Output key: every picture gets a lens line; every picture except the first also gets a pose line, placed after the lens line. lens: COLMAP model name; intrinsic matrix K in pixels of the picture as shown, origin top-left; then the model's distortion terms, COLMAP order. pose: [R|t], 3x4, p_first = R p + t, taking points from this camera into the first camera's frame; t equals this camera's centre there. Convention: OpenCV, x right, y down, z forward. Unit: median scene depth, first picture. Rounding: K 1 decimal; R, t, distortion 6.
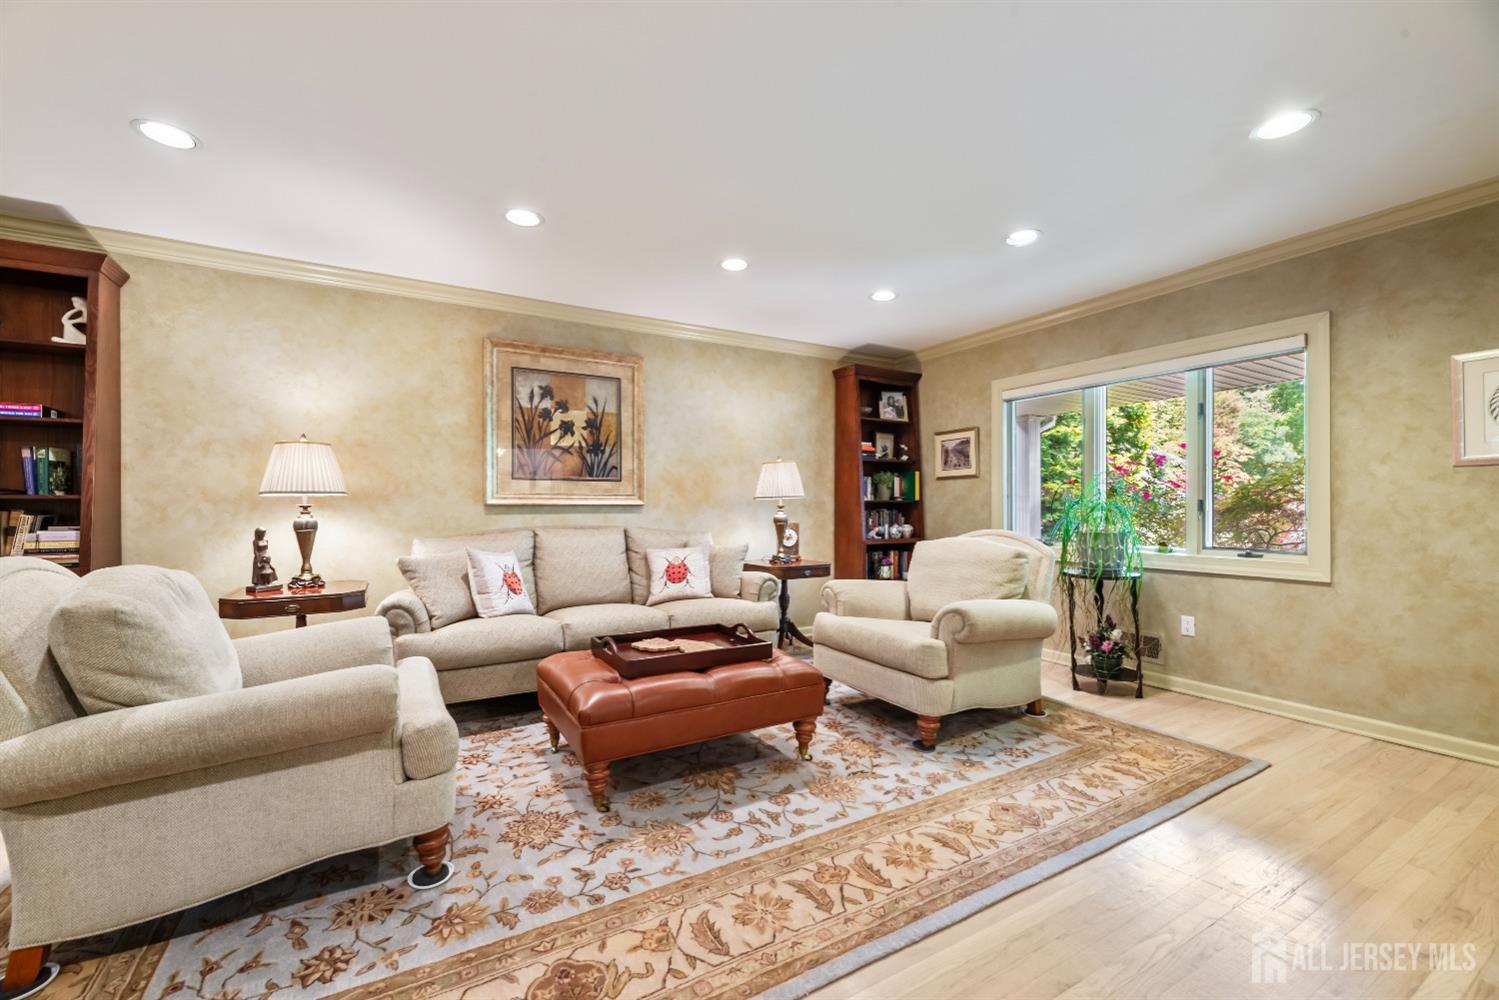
lens RADIAL K [[611.9, 0, 742.5], [0, 611.9, 508.9], [0, 0, 1]] dist [-0.000602, 0.000396]
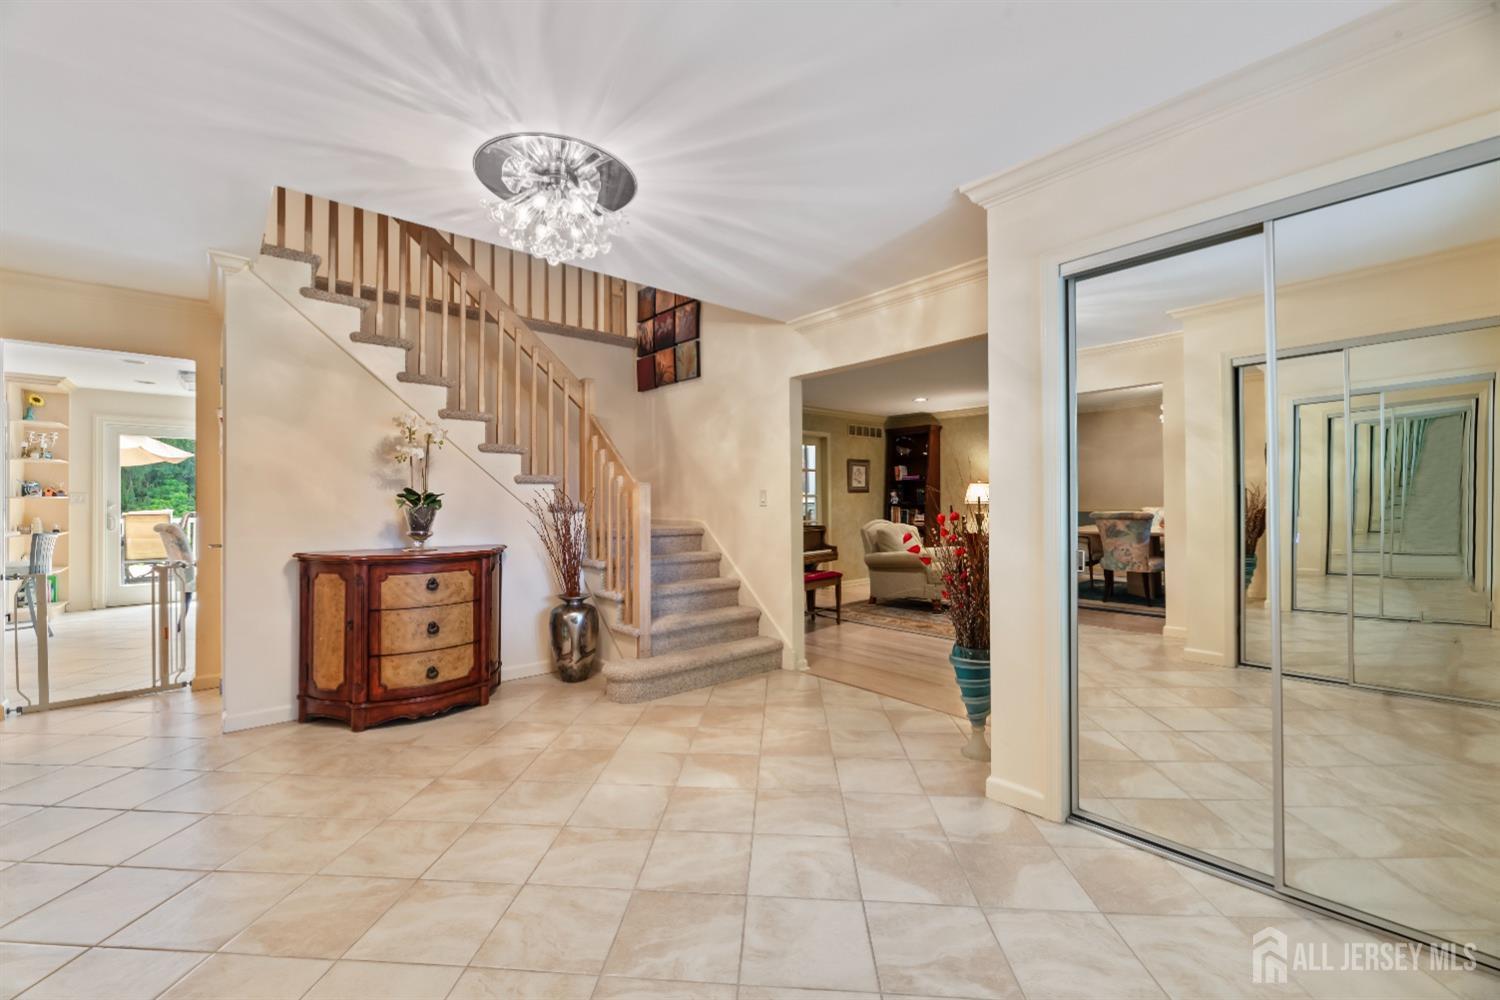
lens RADIAL K [[612.4, 0, 739.0], [0, 612.4, 501.4], [0, 0, 1]] dist [-0.000602, 0.000396]
pose [[0.178569, 0.001832, -0.983926, 1.268687], [-0.003310, 0.999994, 0.001262, -0.023188], [0.983922, 0.003032, 0.178574, -0.341103]]
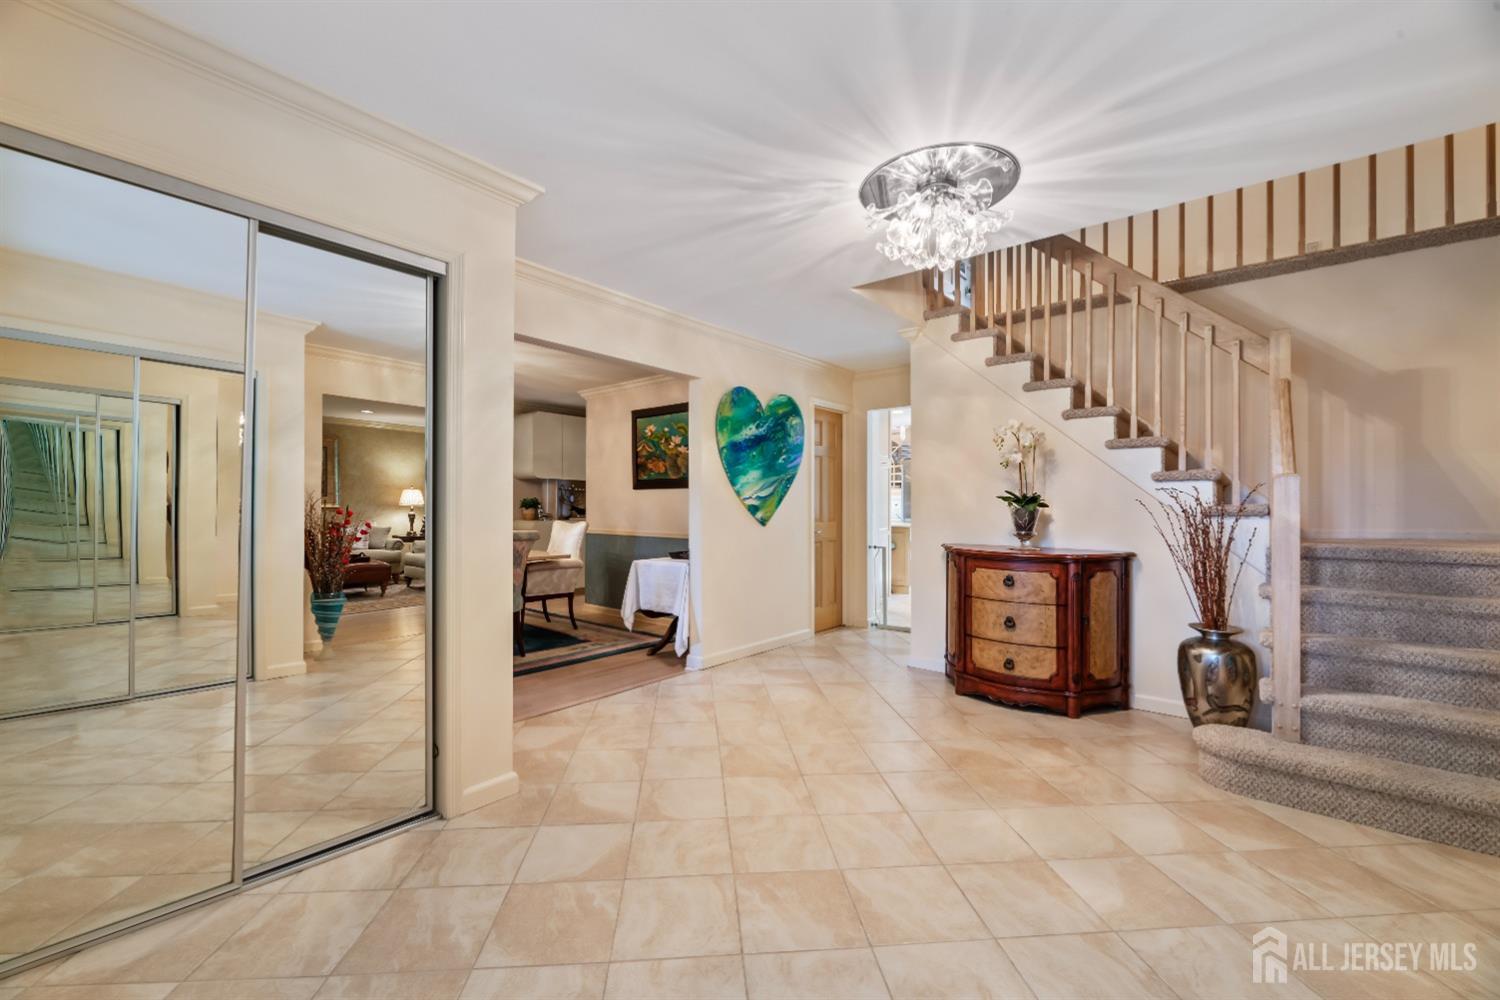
lens RADIAL K [[612.4, 0, 743.0], [0, 612.4, 502.7], [0, 0, 1]] dist [-0.000602, 0.000396]
pose [[-0.943162, 0.000256, -0.332333, 1.029300], [-0.000196, 0.999999, 0.001329, -0.022274], [0.332333, 0.001318, -0.943161, 0.110891]]
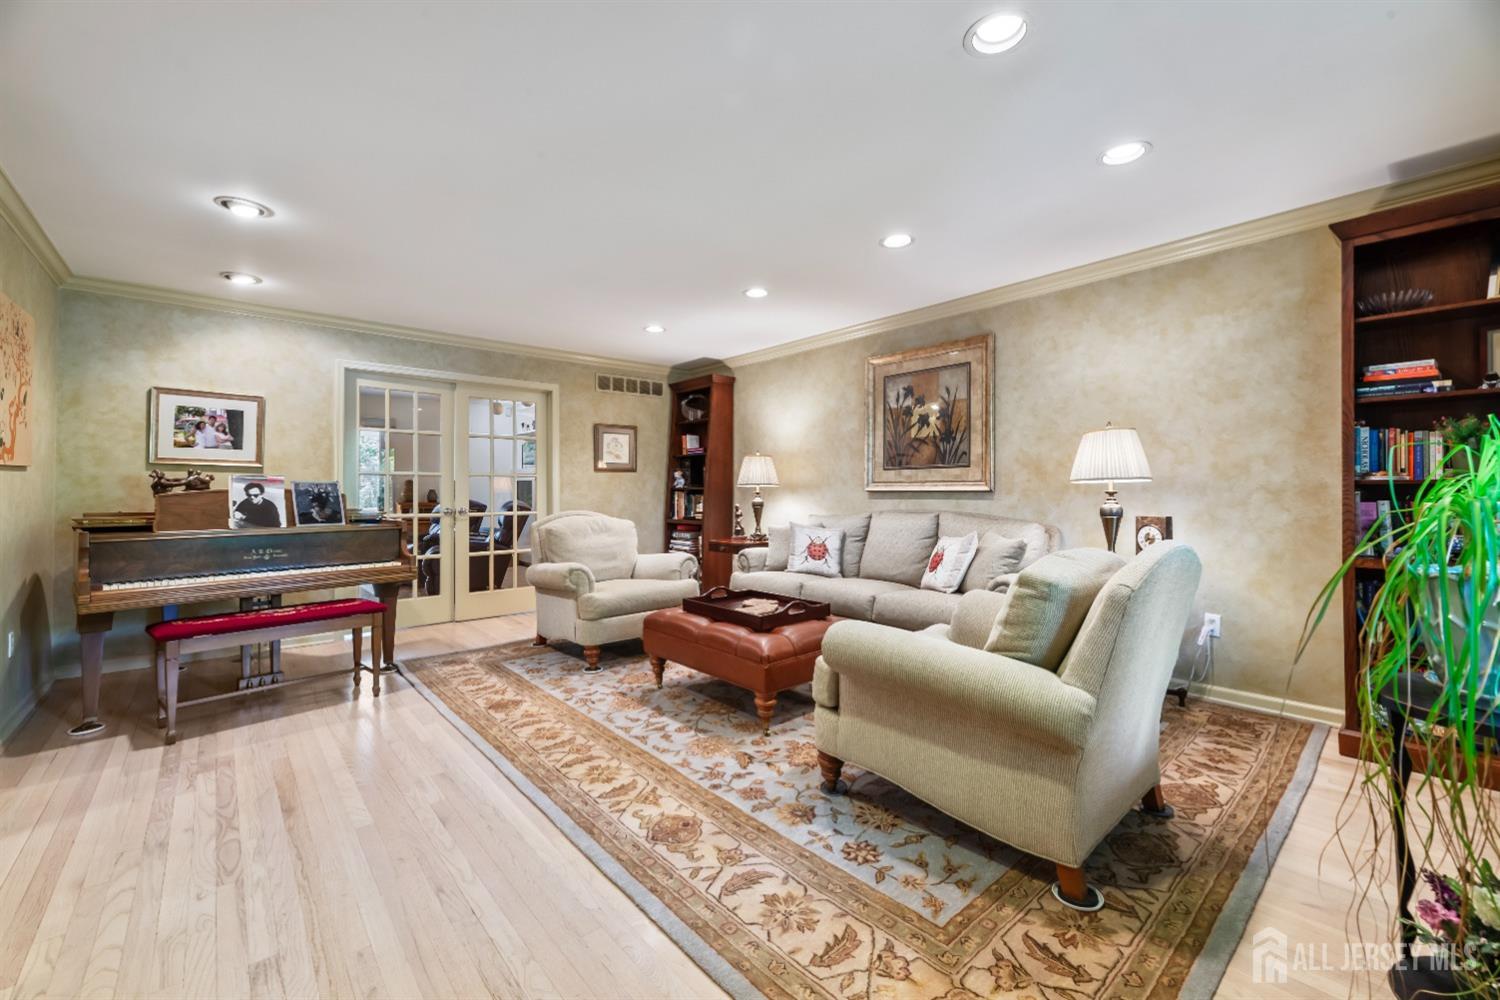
lens RADIAL K [[612.4, 0, 749.9], [0, 612.4, 478.4], [0, 0, 1]] dist [-0.000602, 0.000396]
pose [[0.195437, -0.022579, -0.980456, 0.750782], [-0.004067, 0.999708, -0.023833, -0.002134], [0.980708, 0.008645, 0.195288, 0.504197]]
